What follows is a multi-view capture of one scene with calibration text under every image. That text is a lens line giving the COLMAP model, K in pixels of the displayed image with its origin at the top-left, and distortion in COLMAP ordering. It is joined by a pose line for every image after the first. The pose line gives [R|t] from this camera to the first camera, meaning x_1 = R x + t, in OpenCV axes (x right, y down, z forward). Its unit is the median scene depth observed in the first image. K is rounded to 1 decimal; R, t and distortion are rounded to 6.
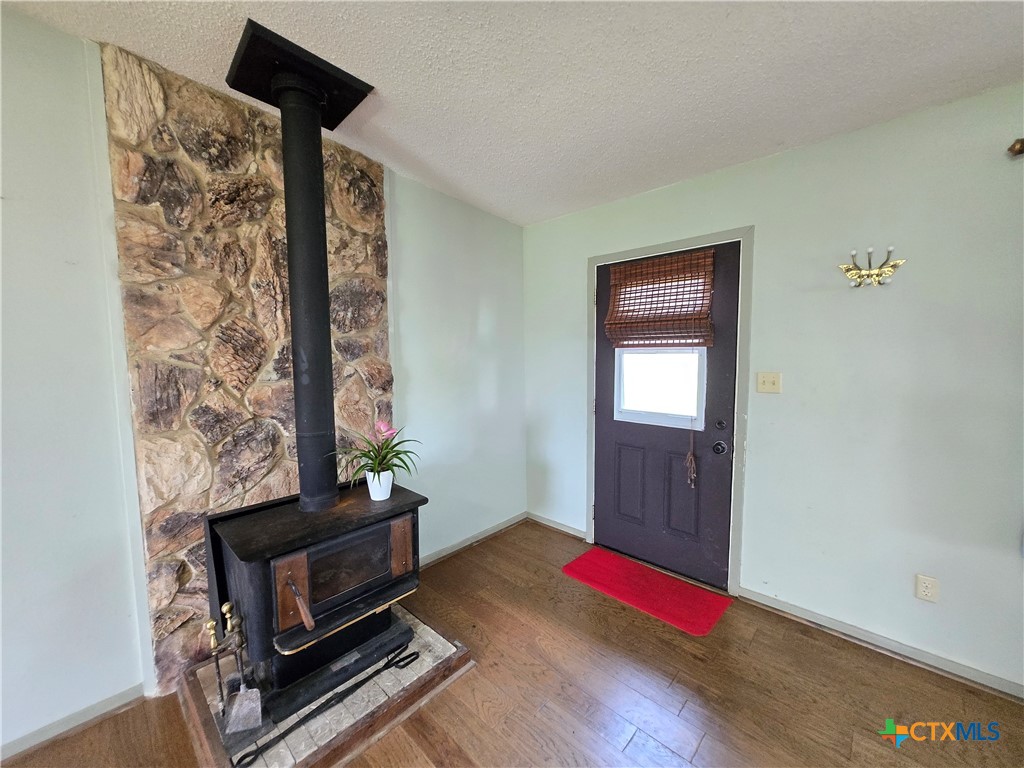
lens RADIAL K [[401.1, 0, 516.2], [0, 401.1, 383.2], [0, 0, 1]] dist [0.003561, -0.000907]
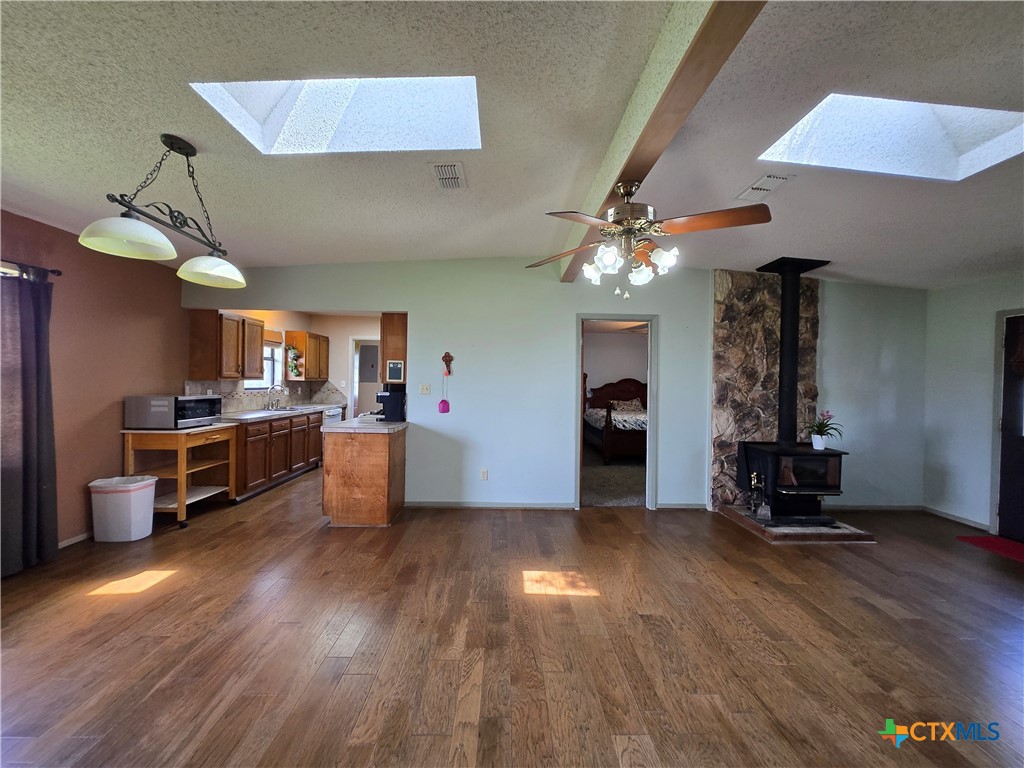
lens RADIAL K [[401.1, 0, 516.0], [0, 401.1, 384.0], [0, 0, 1]] dist [0.003561, -0.000907]
pose [[0.703556, 0.029104, -0.710044, 0.022322], [-0.080889, 0.995947, -0.039327, 0.168873], [0.706021, 0.085103, 0.703059, -1.659492]]
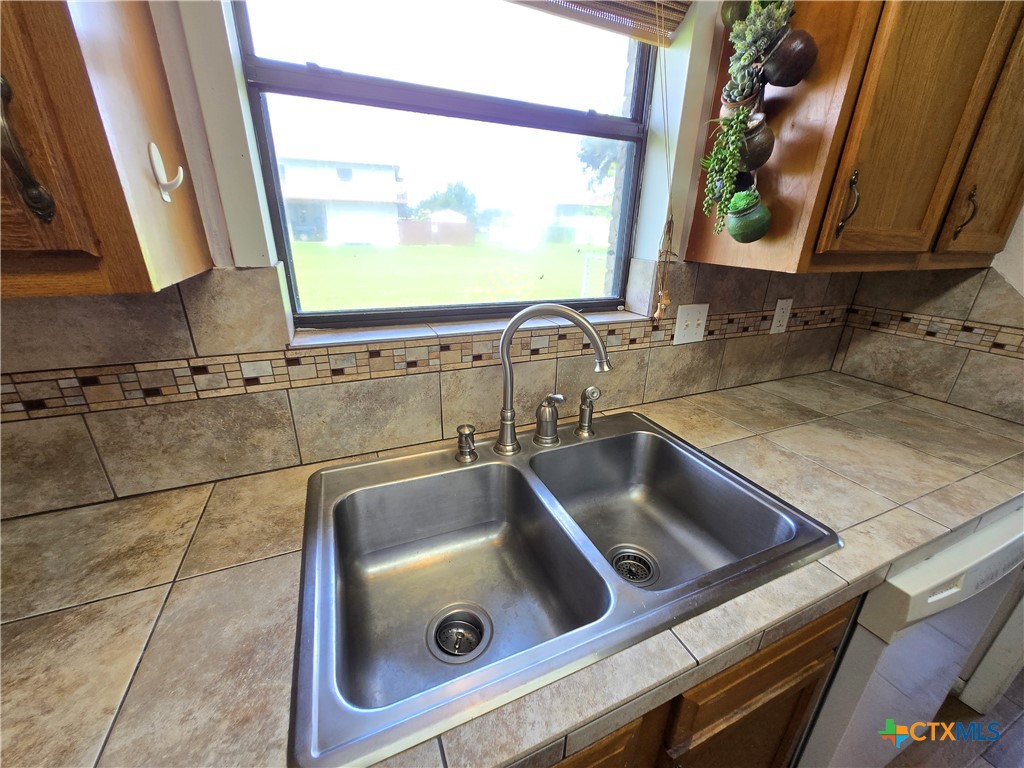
lens RADIAL K [[401.1, 0, 526.9], [0, 401.1, 381.6], [0, 0, 1]] dist [0.003561, -0.000907]
pose [[-0.388760, 0.332702, -0.859171, -3.176533], [-0.092094, 0.913822, 0.395535, 0.108339], [0.916725, 0.232893, -0.324618, -0.615637]]
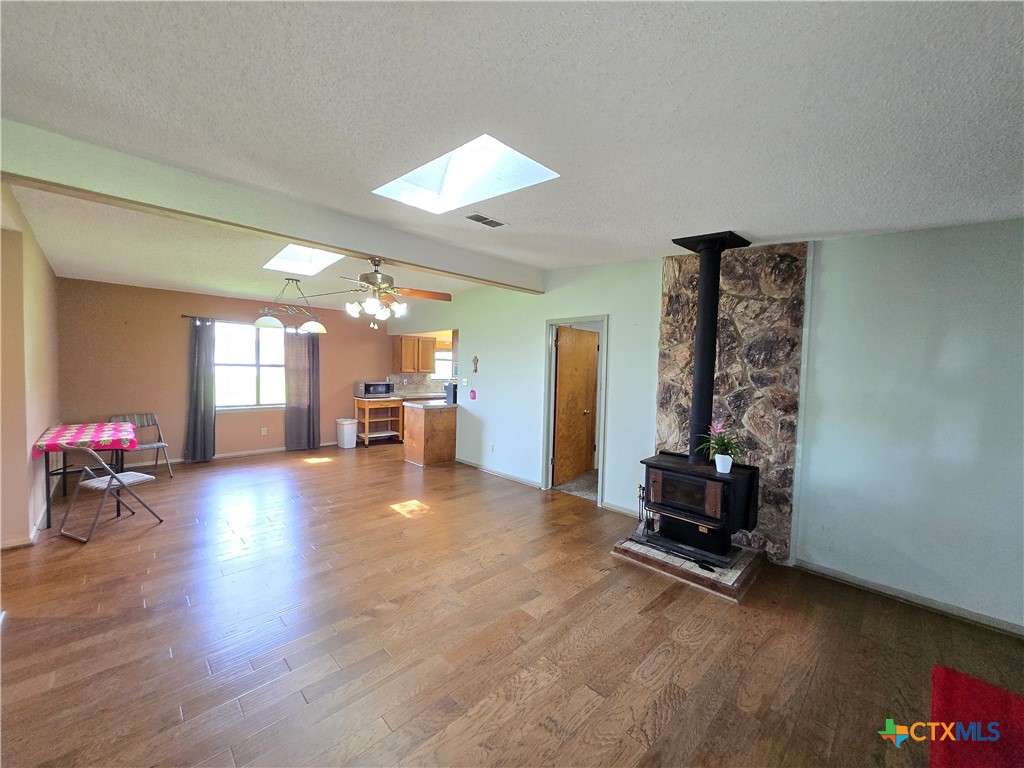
lens RADIAL K [[401.1, 0, 515.9], [0, 401.1, 381.1], [0, 0, 1]] dist [0.003561, -0.000907]
pose [[-0.038974, 0.046399, -0.998162, 1.367210], [-0.103019, 0.993412, 0.050200, -0.077631], [0.993916, 0.104786, -0.033937, 0.195518]]
